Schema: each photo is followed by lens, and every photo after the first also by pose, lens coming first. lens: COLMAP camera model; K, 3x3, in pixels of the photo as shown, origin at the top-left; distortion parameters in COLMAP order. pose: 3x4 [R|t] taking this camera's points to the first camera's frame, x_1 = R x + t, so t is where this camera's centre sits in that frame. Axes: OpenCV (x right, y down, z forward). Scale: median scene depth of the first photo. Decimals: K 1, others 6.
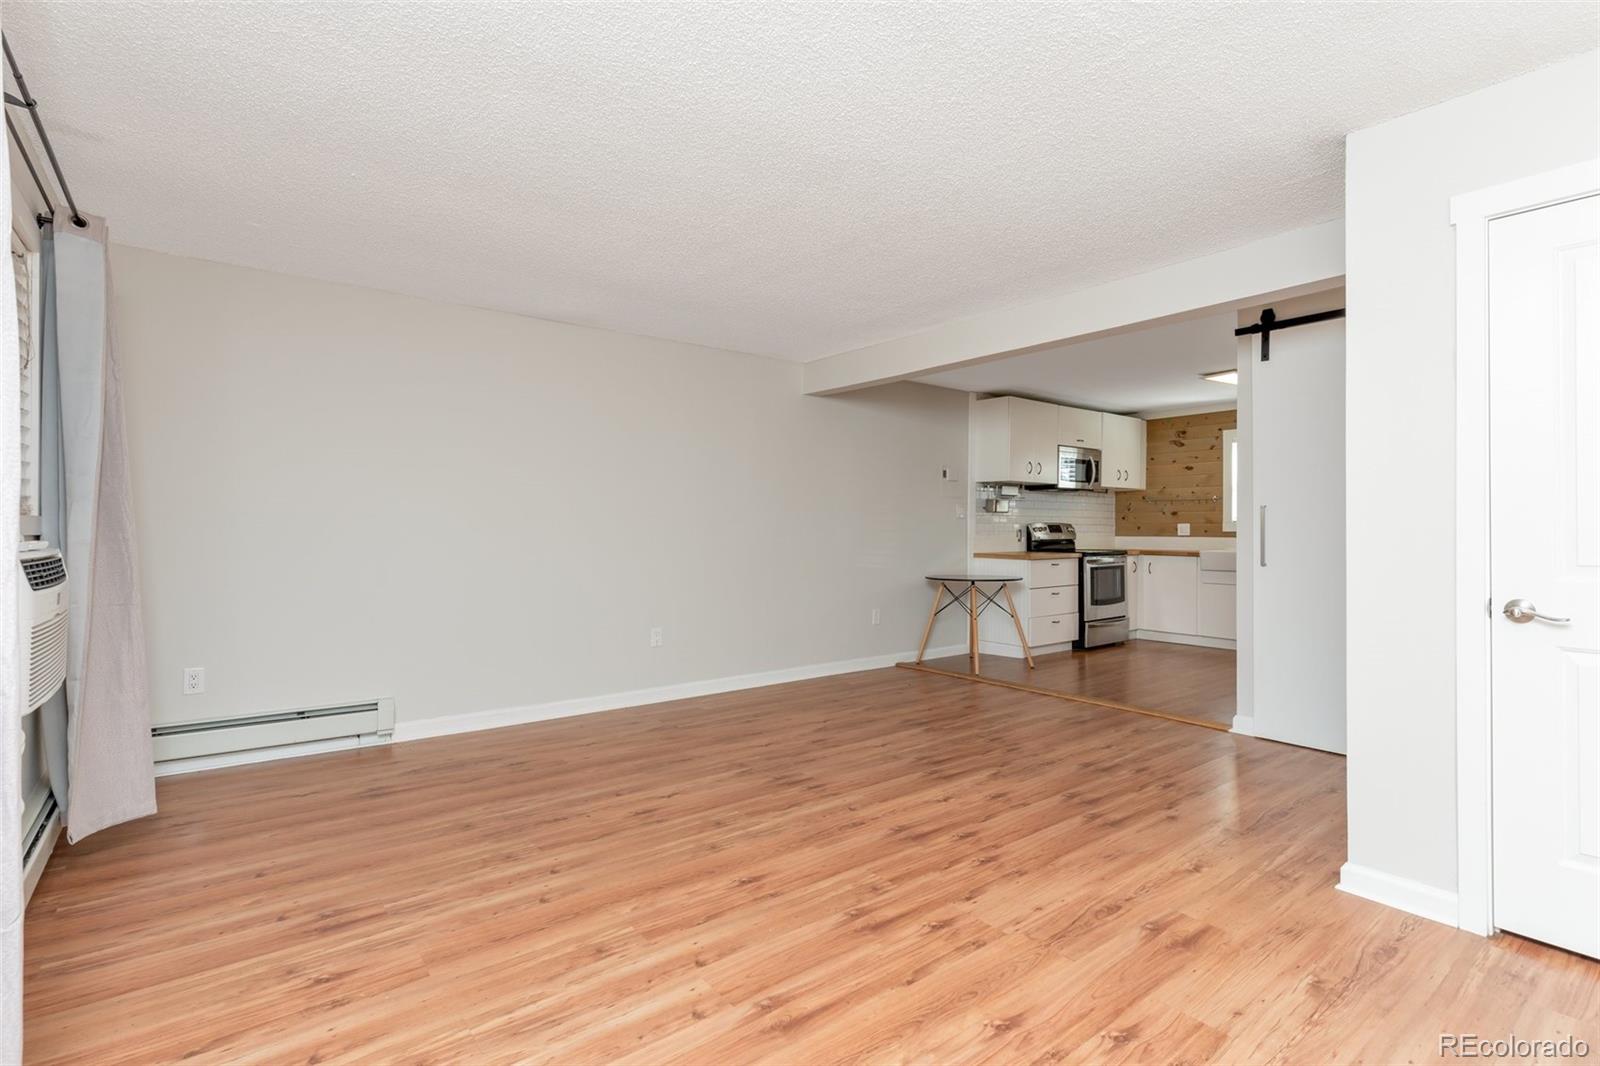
lens RADIAL K [[767.2, 0, 811.0], [0, 767.2, 524.0], [0, 0, 1]] dist [0.001456, 0.000572]
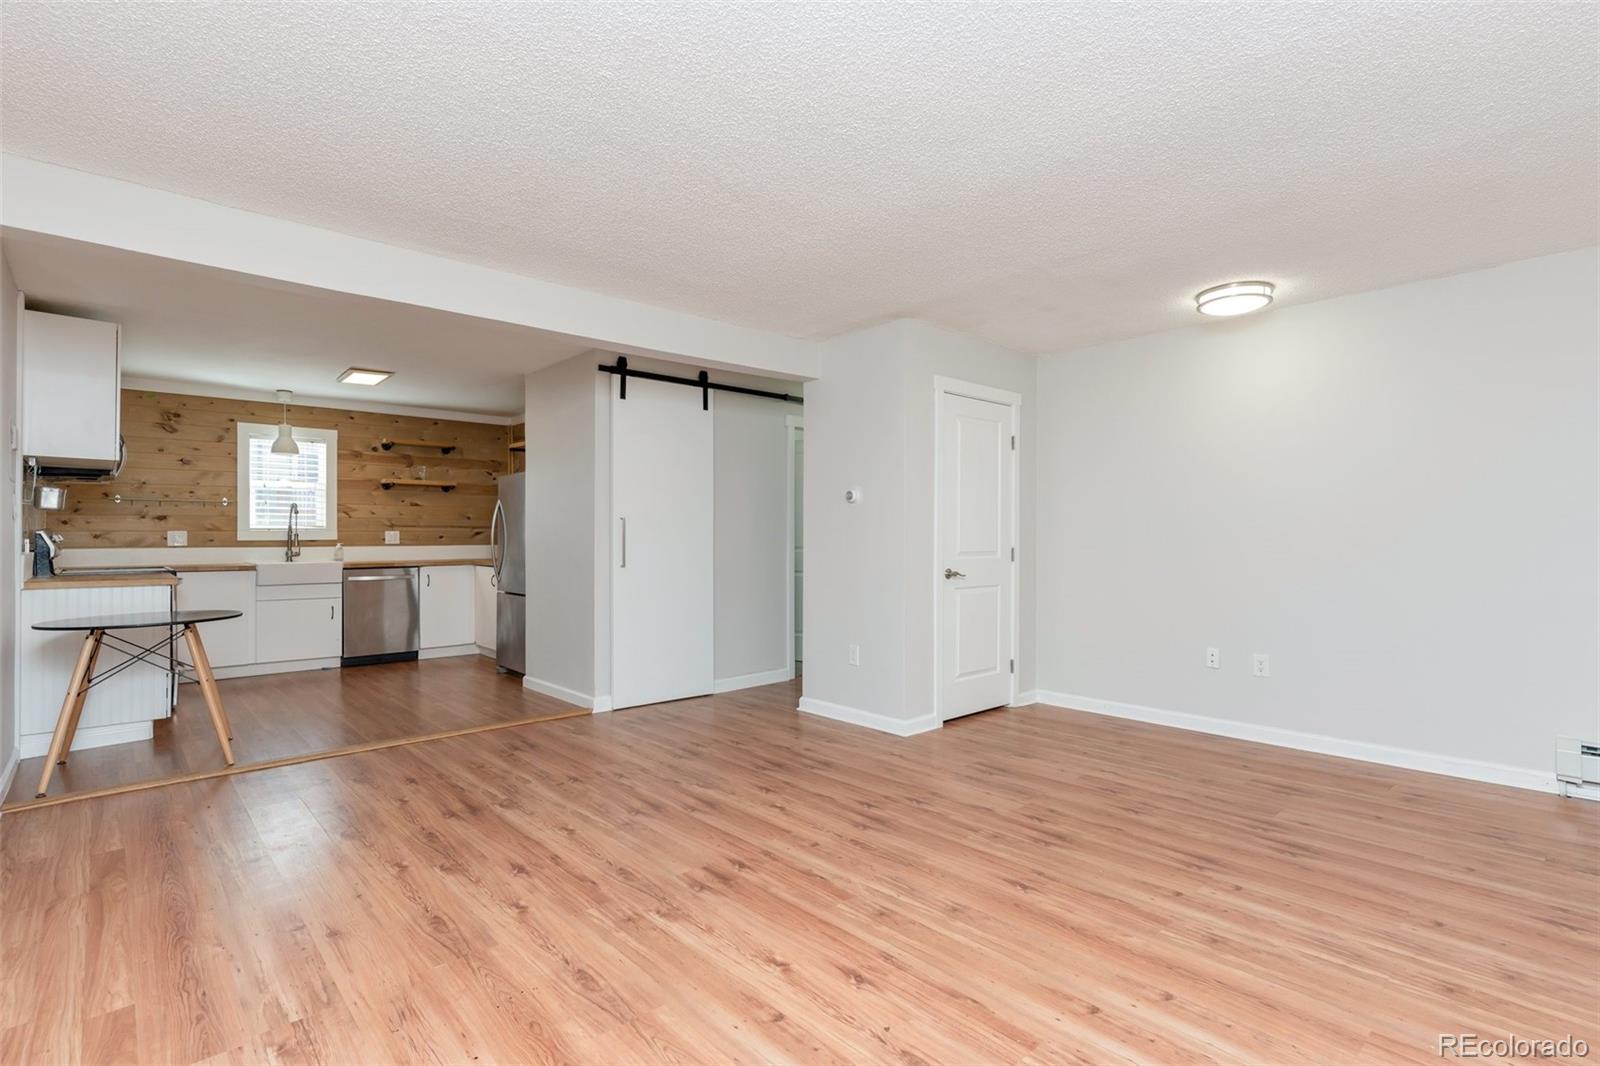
lens RADIAL K [[767.2, 0, 777.0], [0, 767.2, 534.9], [0, 0, 1]] dist [0.001456, 0.000572]
pose [[-0.053982, 0.002650, 0.998538, -0.637898], [-0.004731, 0.999985, -0.002910, 0.005716], [-0.998531, -0.004881, -0.053969, 0.819903]]
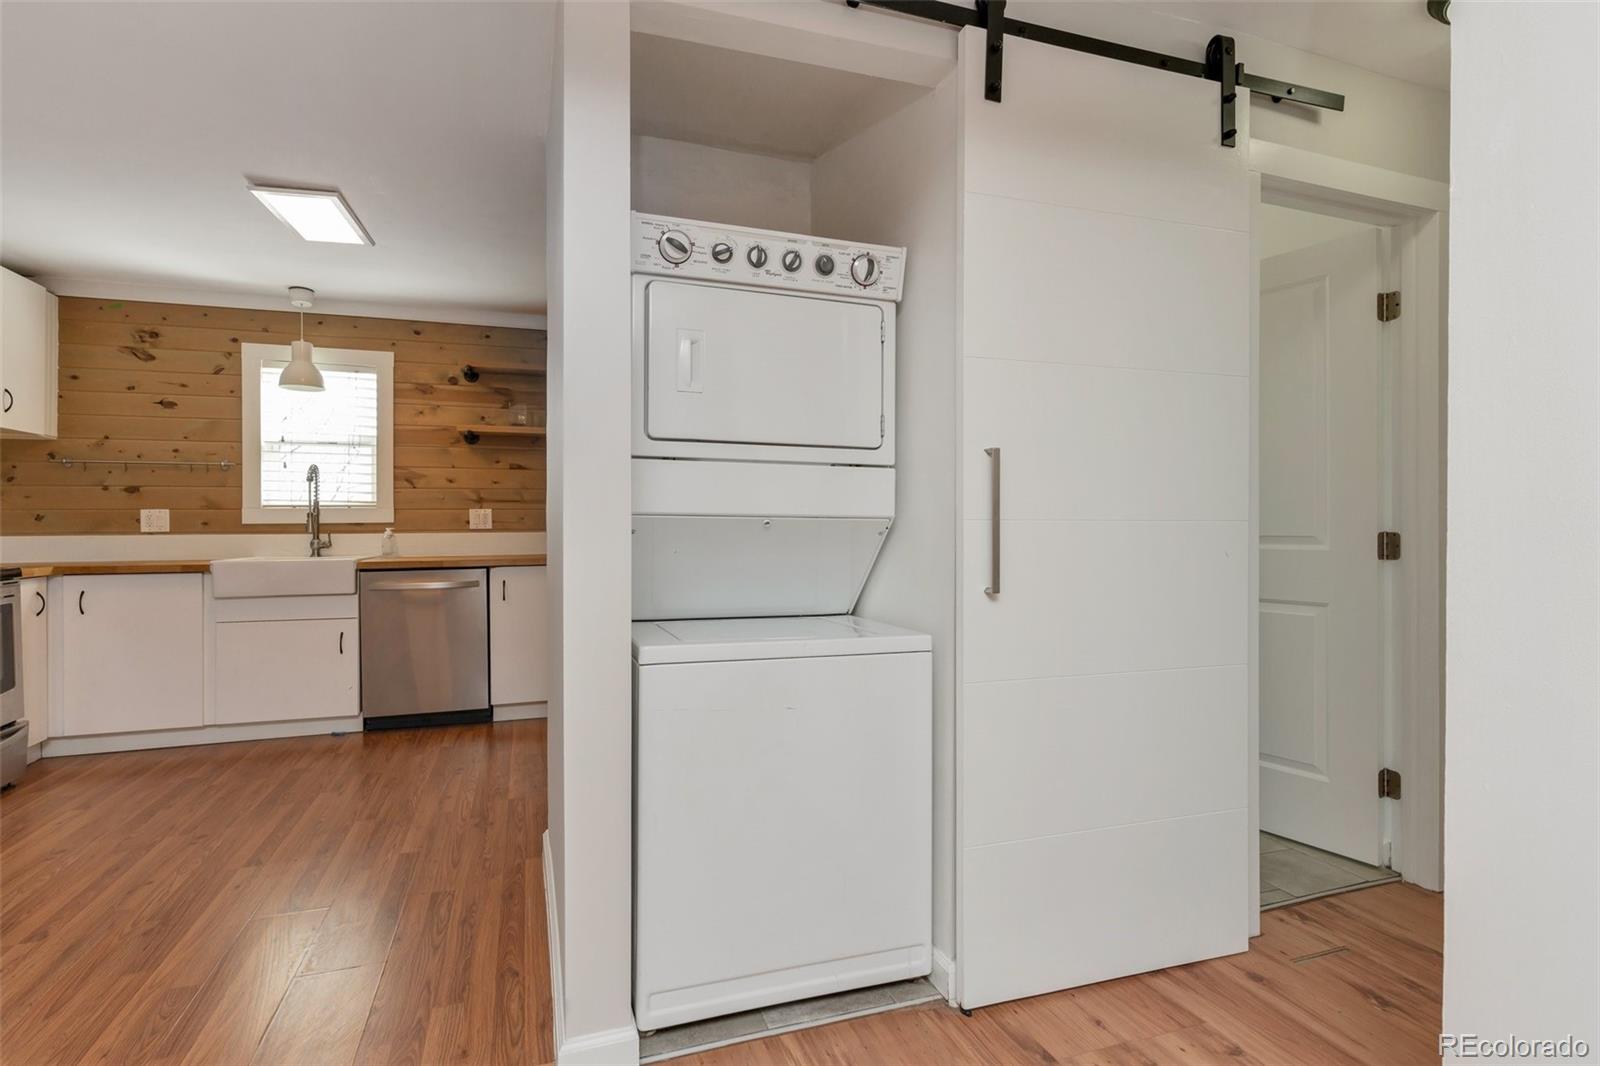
lens RADIAL K [[767.2, 0, 806.1], [0, 767.2, 524.6], [0, 0, 1]] dist [0.001456, 0.000572]
pose [[0.325050, -0.005091, 0.945683, 0.261283], [-0.000424, 0.999985, 0.005529, 0.012815], [-0.945697, -0.002198, 0.325043, 0.790926]]
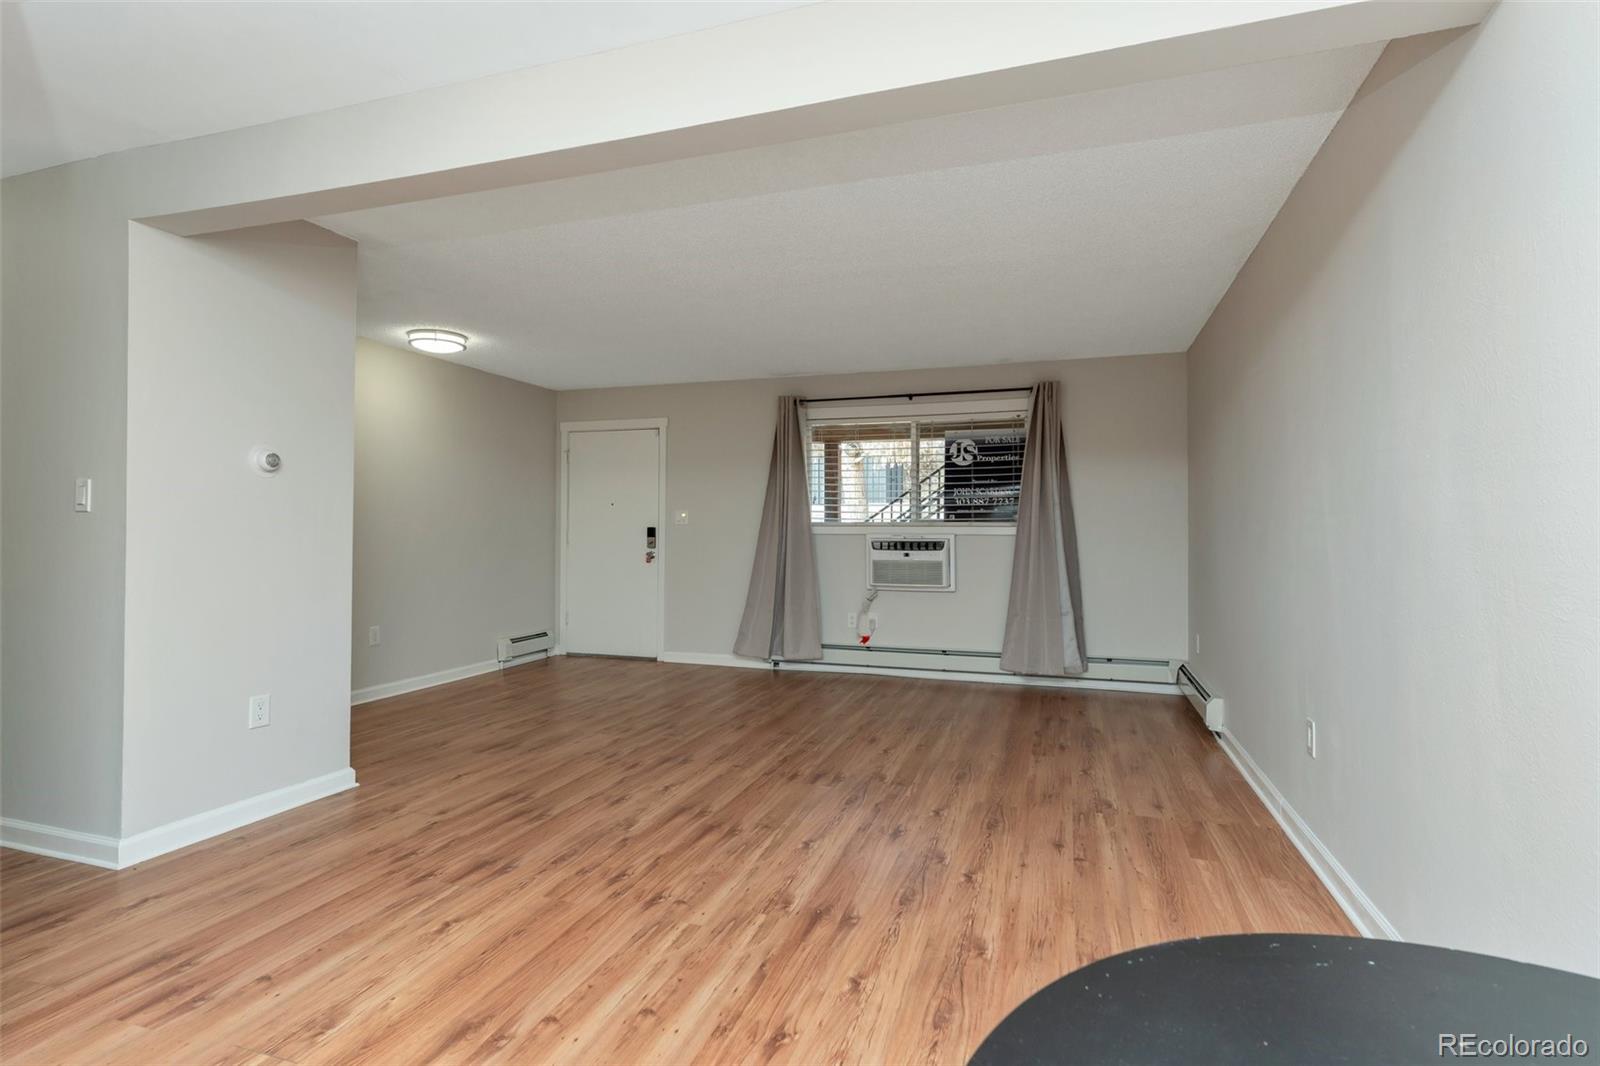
lens RADIAL K [[767.2, 0, 827.3], [0, 767.2, 531.1], [0, 0, 1]] dist [0.001456, 0.000572]
pose [[-0.823008, -0.006778, -0.567990, 0.455455], [-0.002750, 0.999965, -0.007947, 0.016116], [0.568023, -0.004978, -0.822997, 1.531354]]
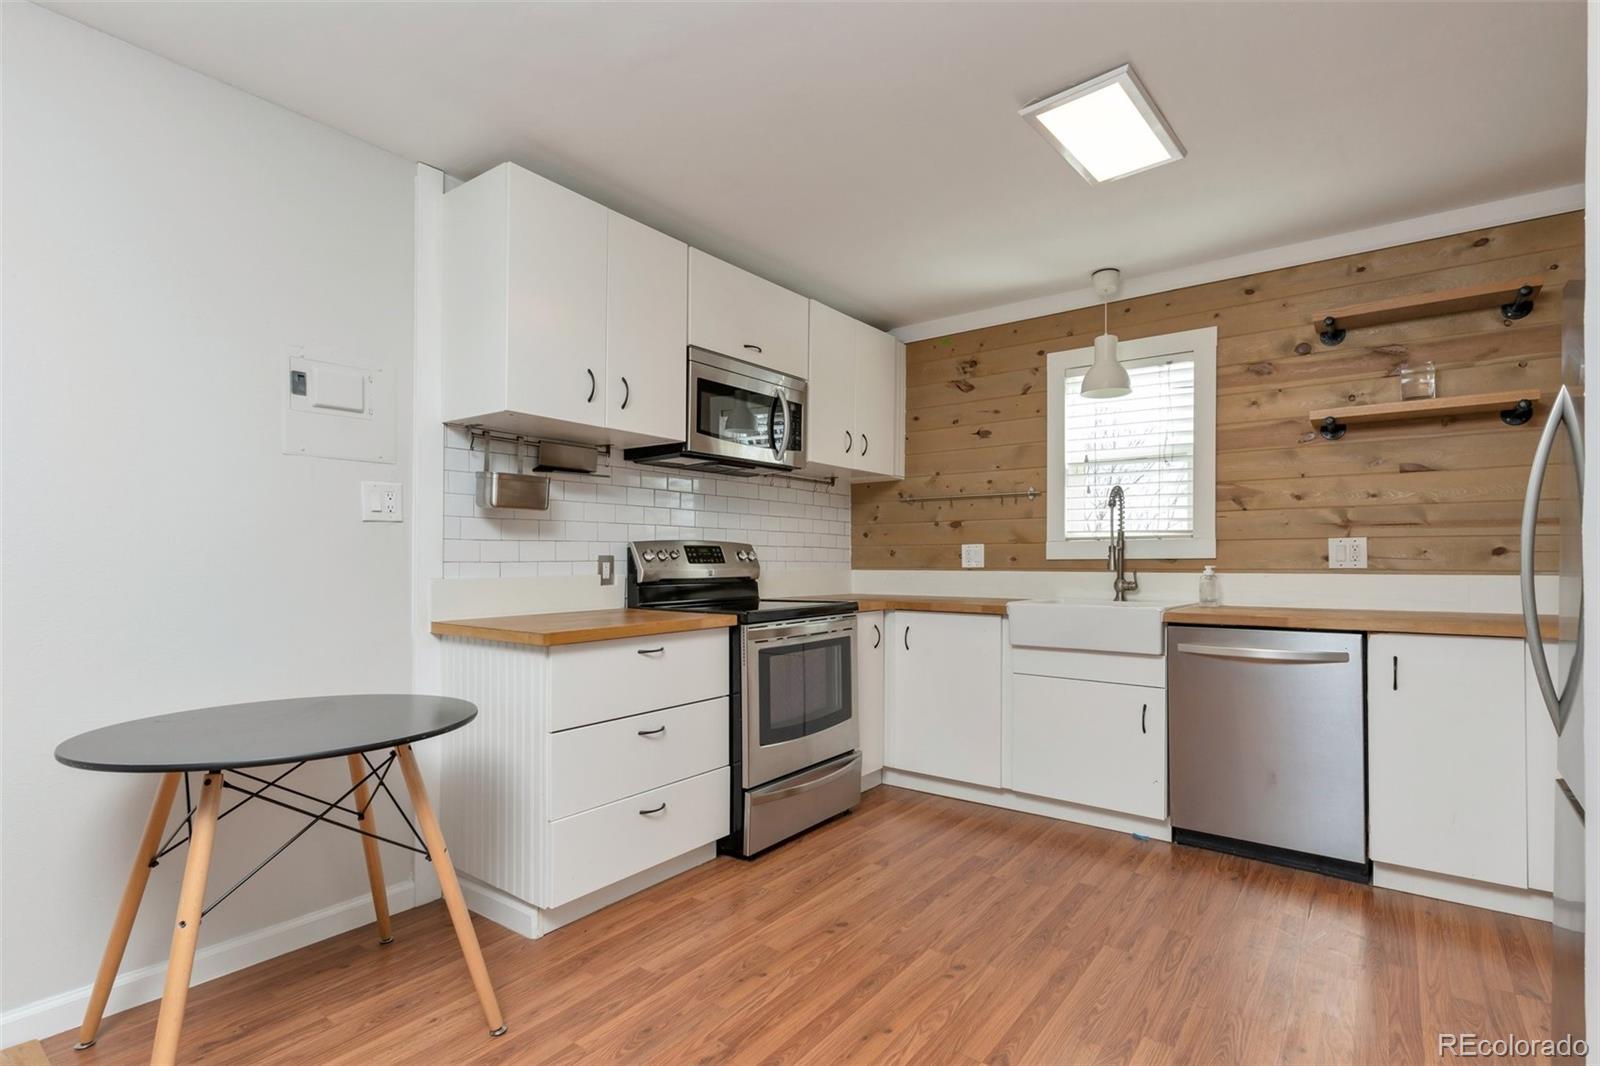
lens RADIAL K [[767.2, 0, 832.3], [0, 767.2, 559.9], [0, 0, 1]] dist [0.001456, 0.000572]
pose [[0.963585, -0.002504, 0.267390, 0.501936], [0.000924, 0.999981, 0.006034, 0.012623], [-0.267400, -0.005567, 0.963569, 1.034071]]
